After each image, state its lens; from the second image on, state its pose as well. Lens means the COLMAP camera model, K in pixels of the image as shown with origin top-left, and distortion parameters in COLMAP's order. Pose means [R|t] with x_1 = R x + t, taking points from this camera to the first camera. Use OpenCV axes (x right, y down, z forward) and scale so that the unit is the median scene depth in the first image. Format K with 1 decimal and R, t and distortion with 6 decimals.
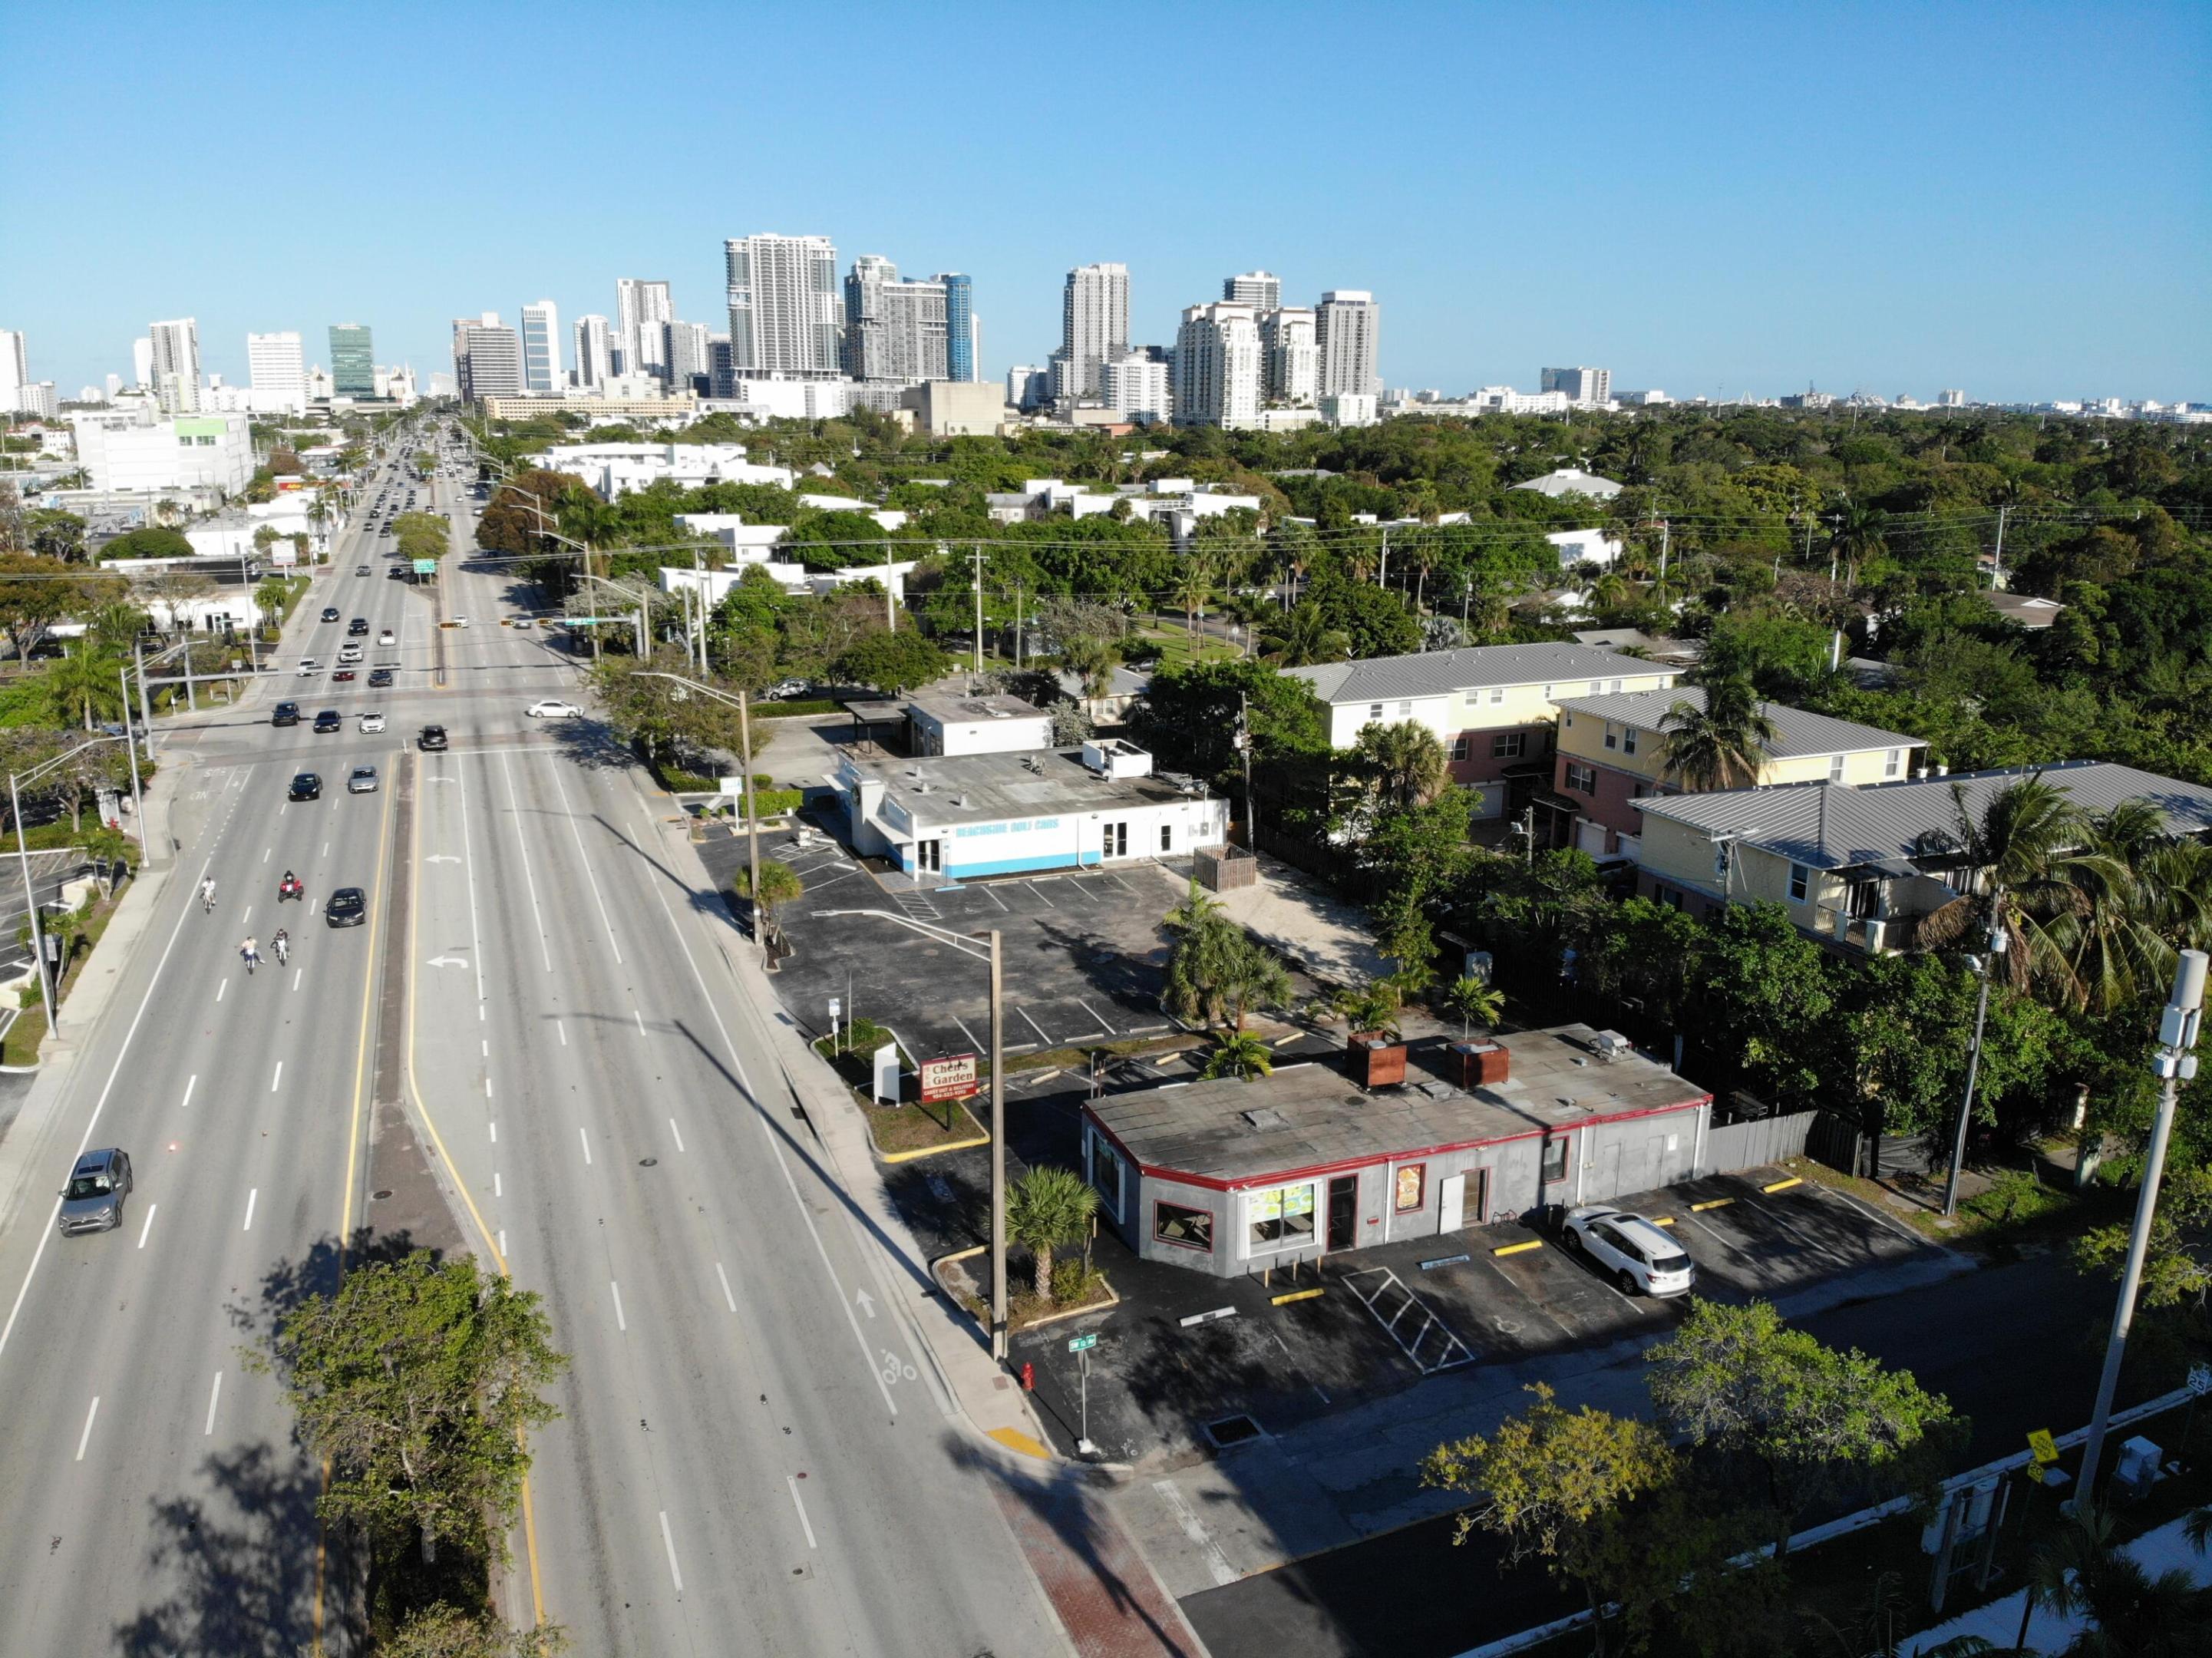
lens RADIAL K [[1600.2, 0, 1102.9], [0, 1600.2, 829.2], [0, 0, 1]] dist [0.076806, -0.197784]
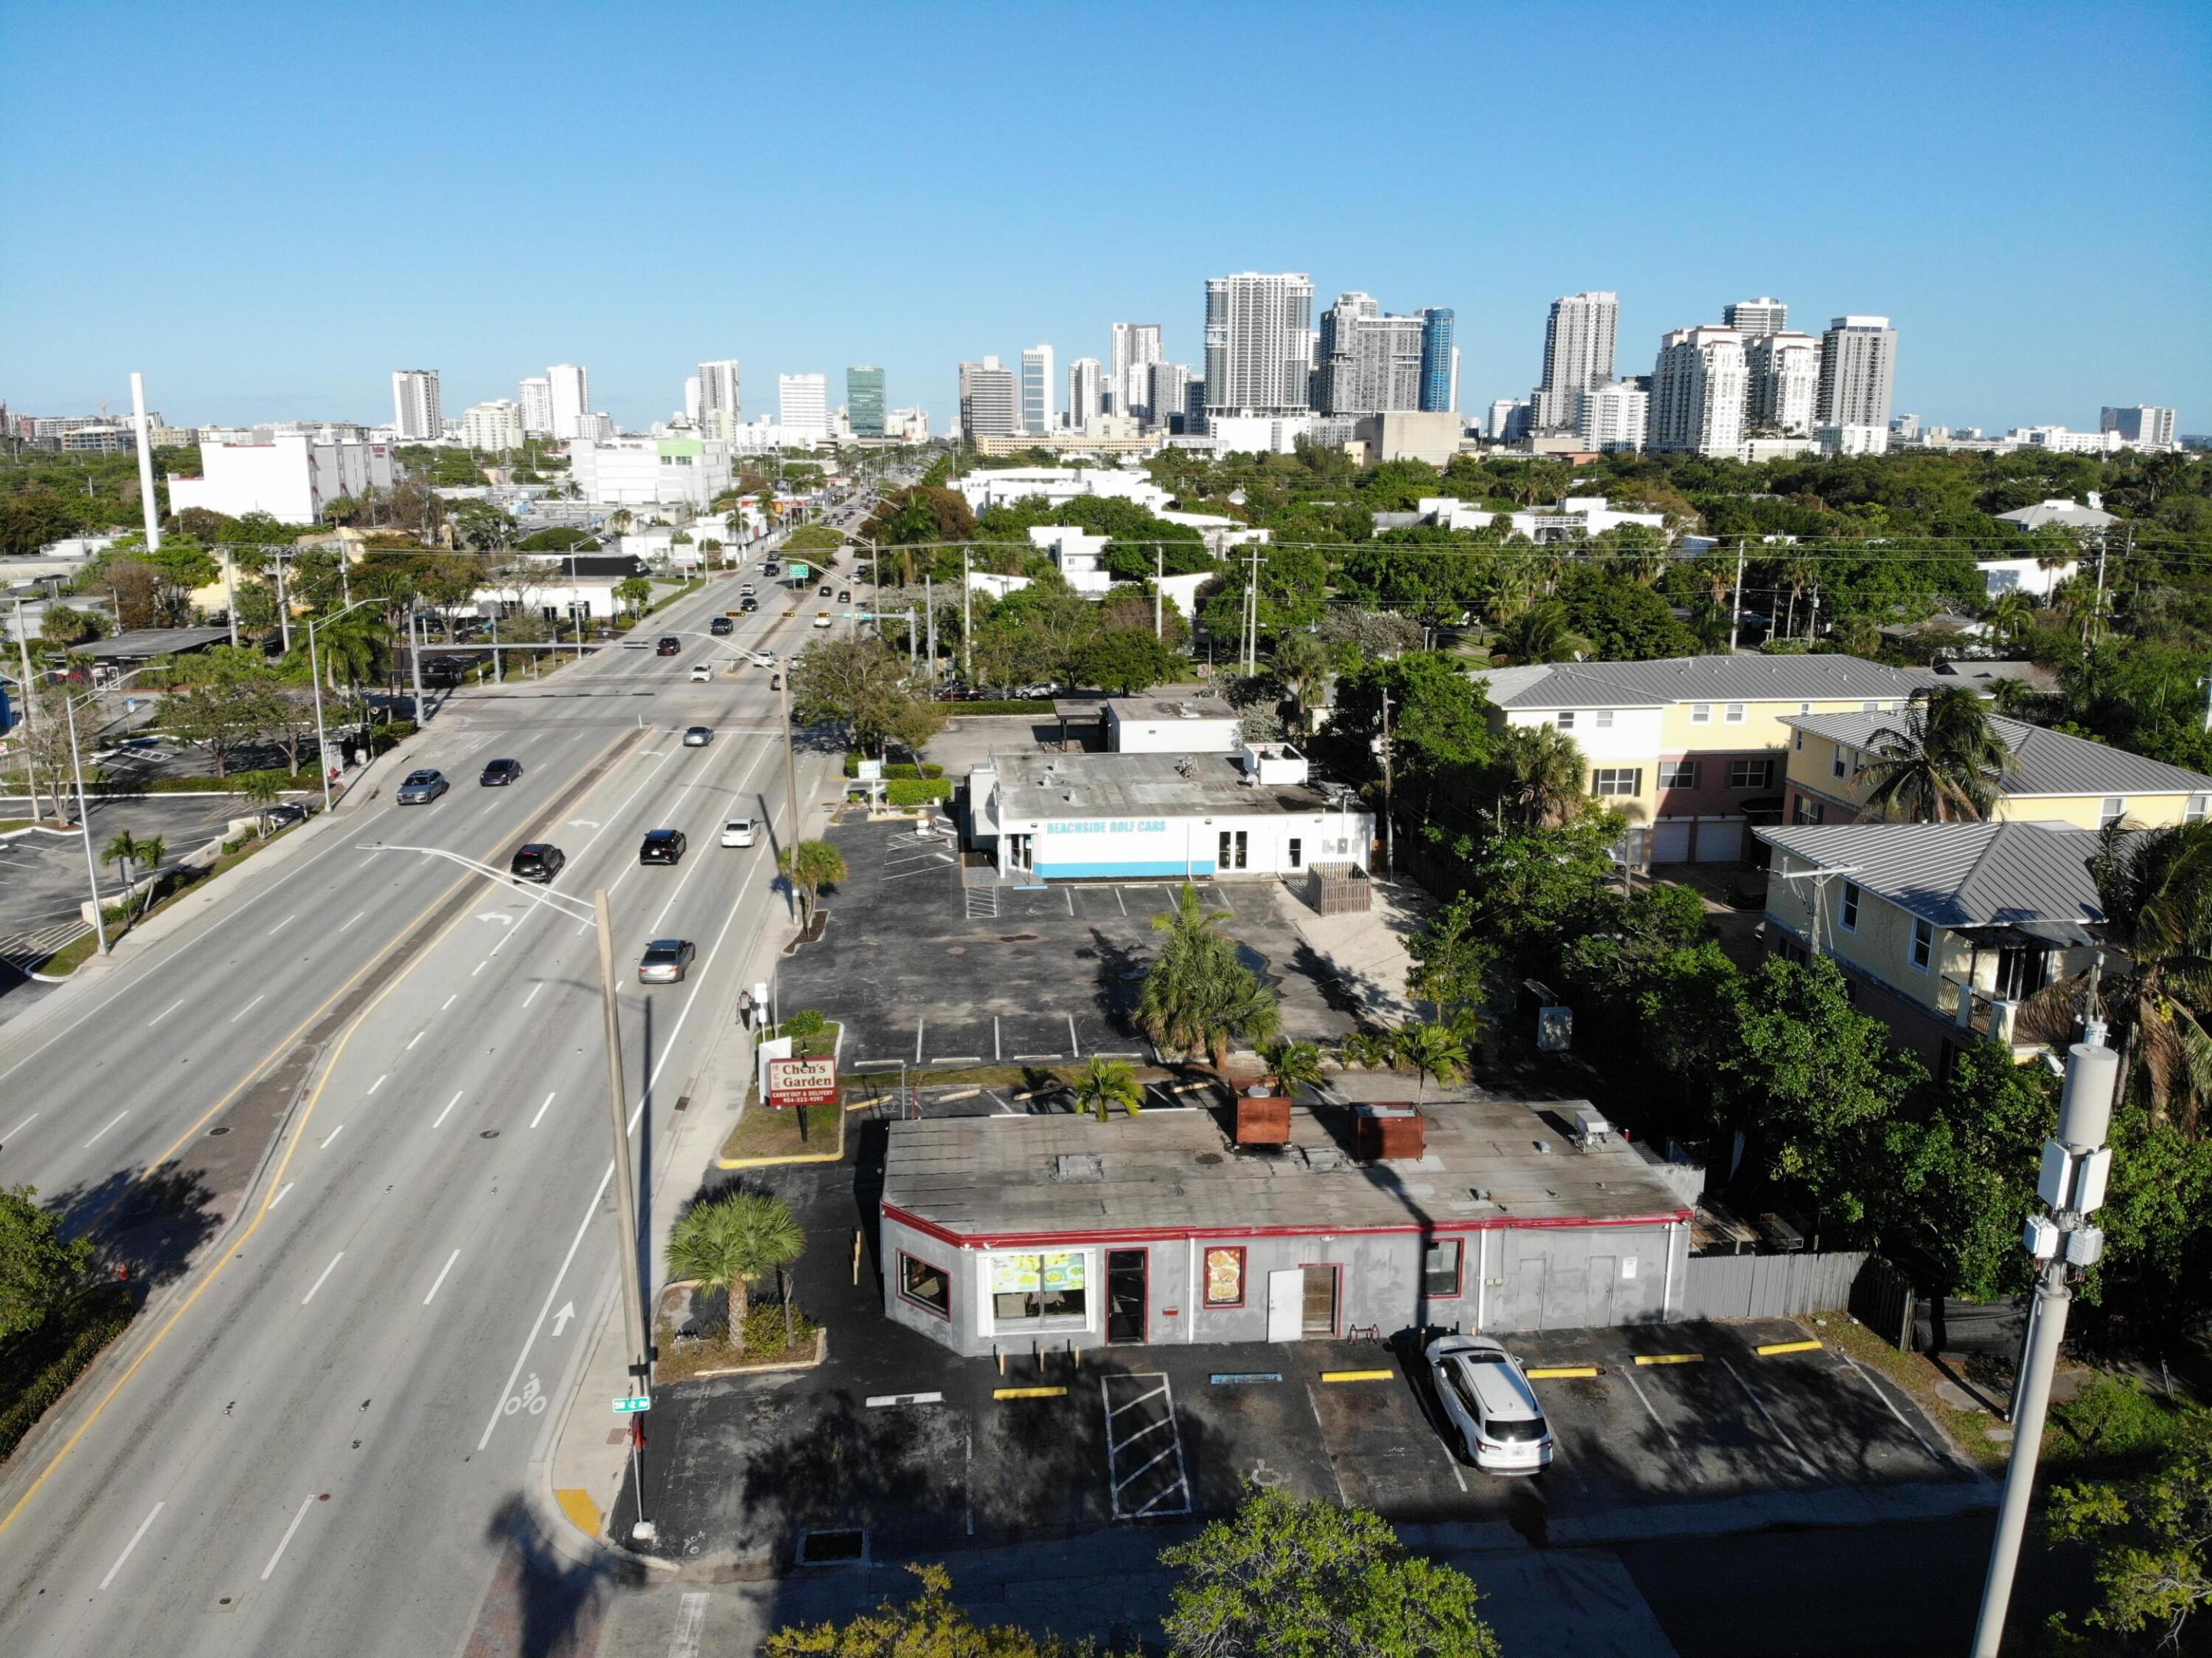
lens RADIAL K [[1600.2, 0, 1107.7], [0, 1600.2, 827.7], [0, 0, 1]] dist [0.076806, -0.197784]
pose [[0.958013, 0.064982, -0.279264, 0.223836], [-0.071751, 0.997323, -0.014073, 0.014002], [0.277602, 0.033520, 0.960111, 0.151136]]
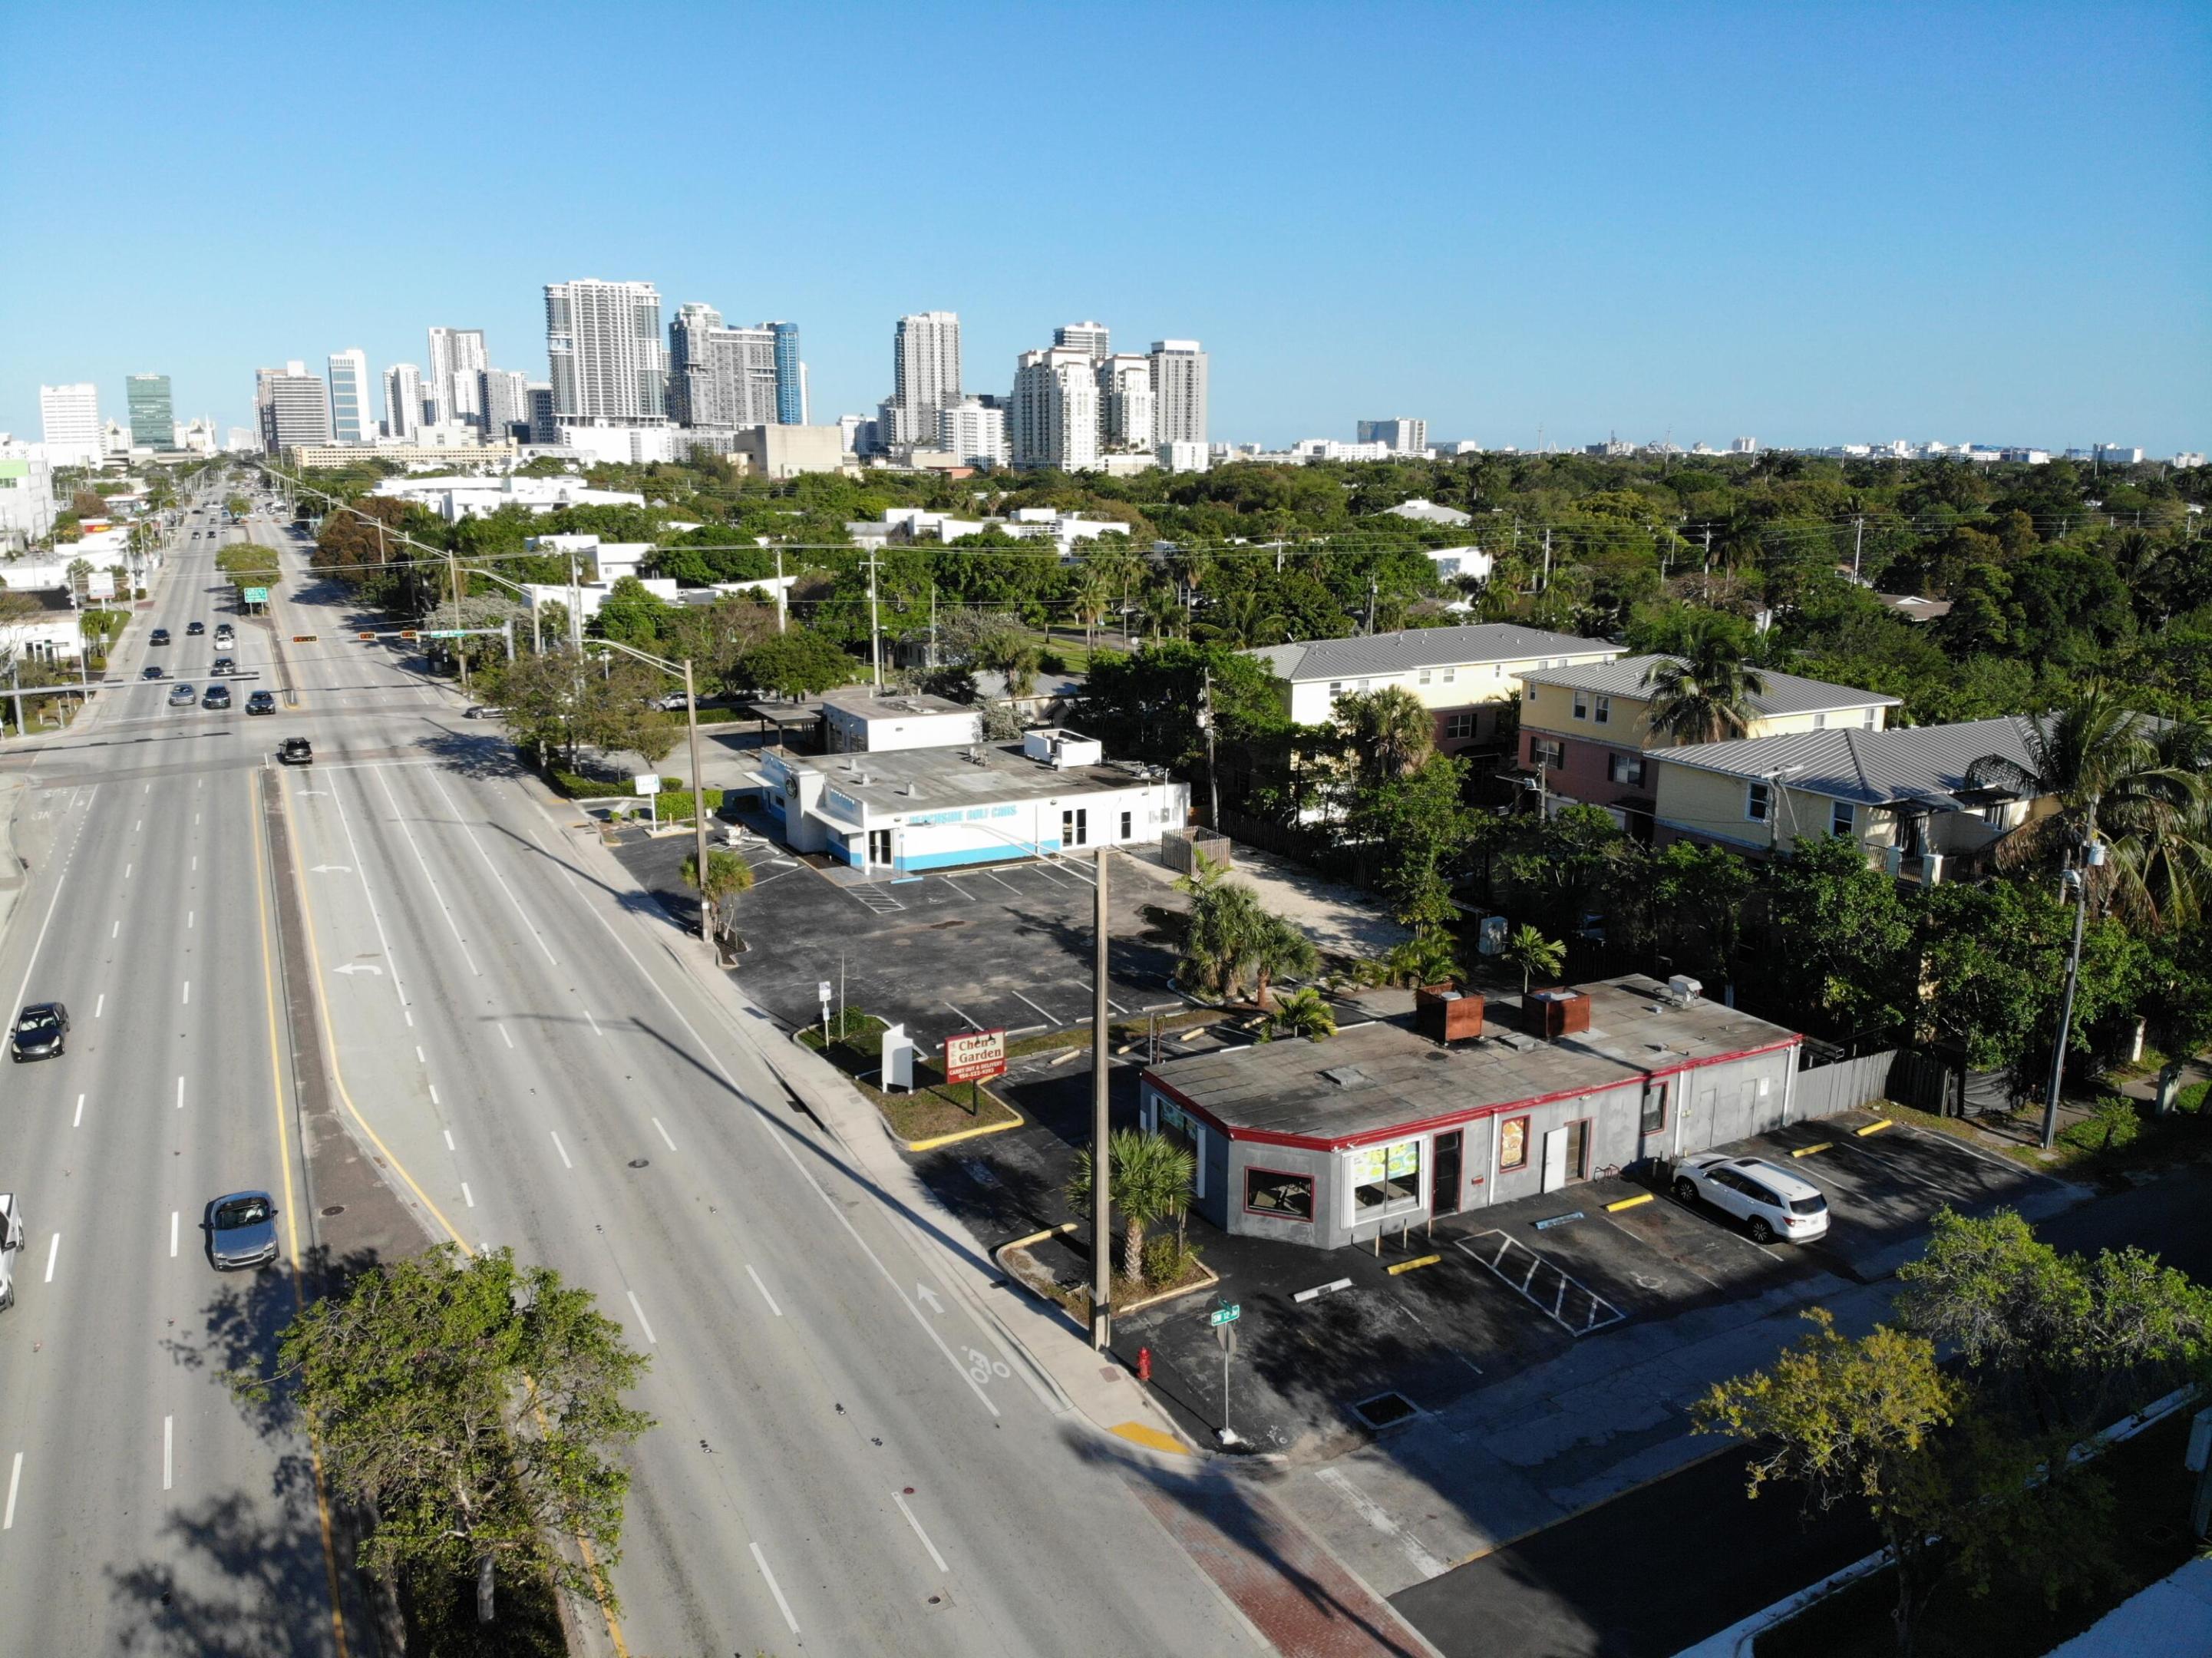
lens RADIAL K [[1600.2, 0, 1104.3], [0, 1600.2, 830.1], [0, 0, 1]] dist [0.076806, -0.197784]
pose [[0.994394, -0.026030, 0.102485, -0.085125], [0.029156, 0.999151, -0.029119, 0.043026], [-0.101640, 0.031944, 0.994308, 0.071611]]
